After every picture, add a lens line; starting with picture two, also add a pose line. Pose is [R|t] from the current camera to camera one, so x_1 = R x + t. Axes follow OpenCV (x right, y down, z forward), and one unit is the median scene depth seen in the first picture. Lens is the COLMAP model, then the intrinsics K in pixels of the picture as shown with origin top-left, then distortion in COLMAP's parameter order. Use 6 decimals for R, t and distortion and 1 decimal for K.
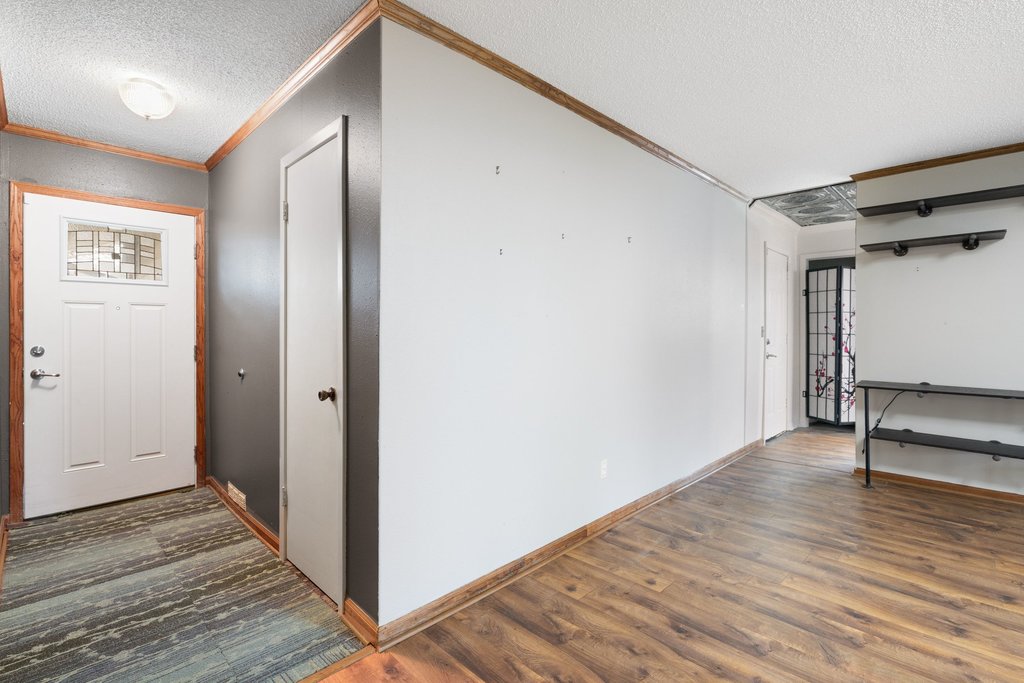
lens RADIAL K [[473.5, 0, 508.6], [0, 473.5, 328.9], [0, 0, 1]] dist [-0.004654, 0.000230]
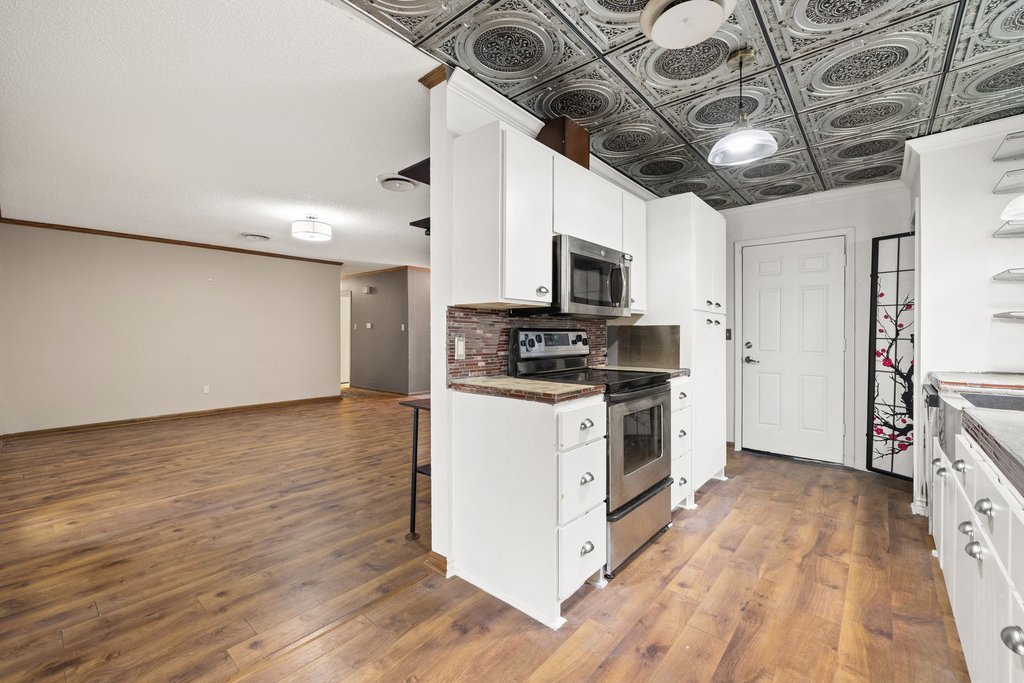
lens RADIAL K [[426.2, 0, 502.6], [0, 426.2, 336.3], [0, 0, 1]] dist [0.000506, 0.000211]
pose [[0.058790, 0.003209, -0.998265, 2.297684], [-0.000325, 0.999995, 0.003196, 0.011997], [0.998270, 0.000137, 0.058791, 0.771905]]
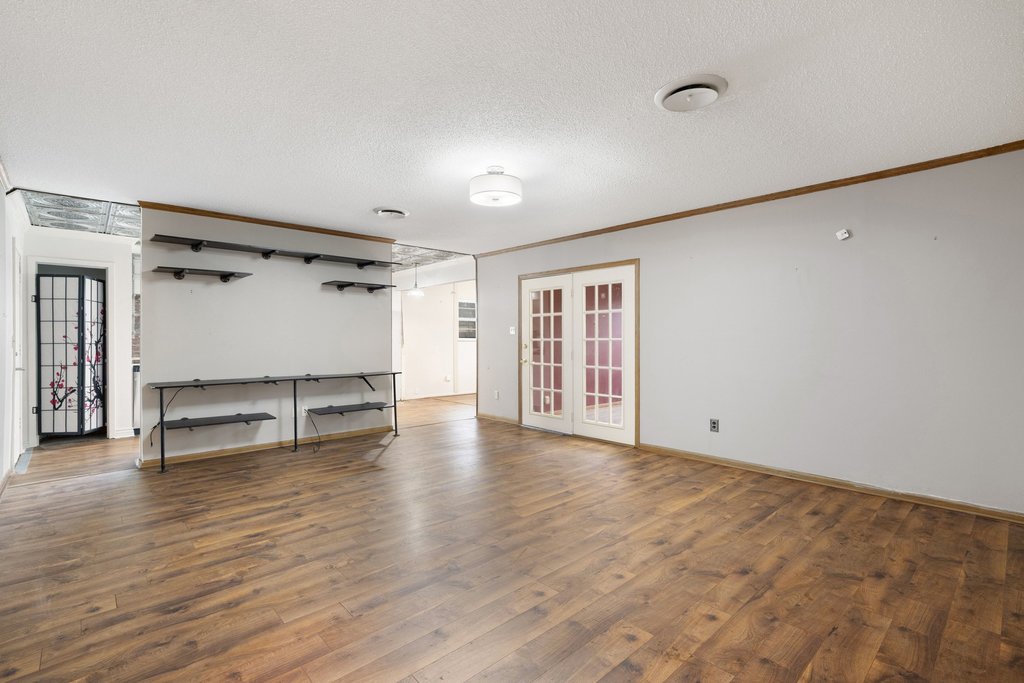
lens RADIAL K [[469.5, 0, 500.3], [0, 469.5, 339.5], [0, 0, 1]] dist [-0.002615, -0.000058]
pose [[0.051073, -0.004871, 0.998683, -0.441667], [0.002809, 0.999985, 0.004734, 0.000185], [-0.998691, 0.002564, 0.051086, 0.115009]]
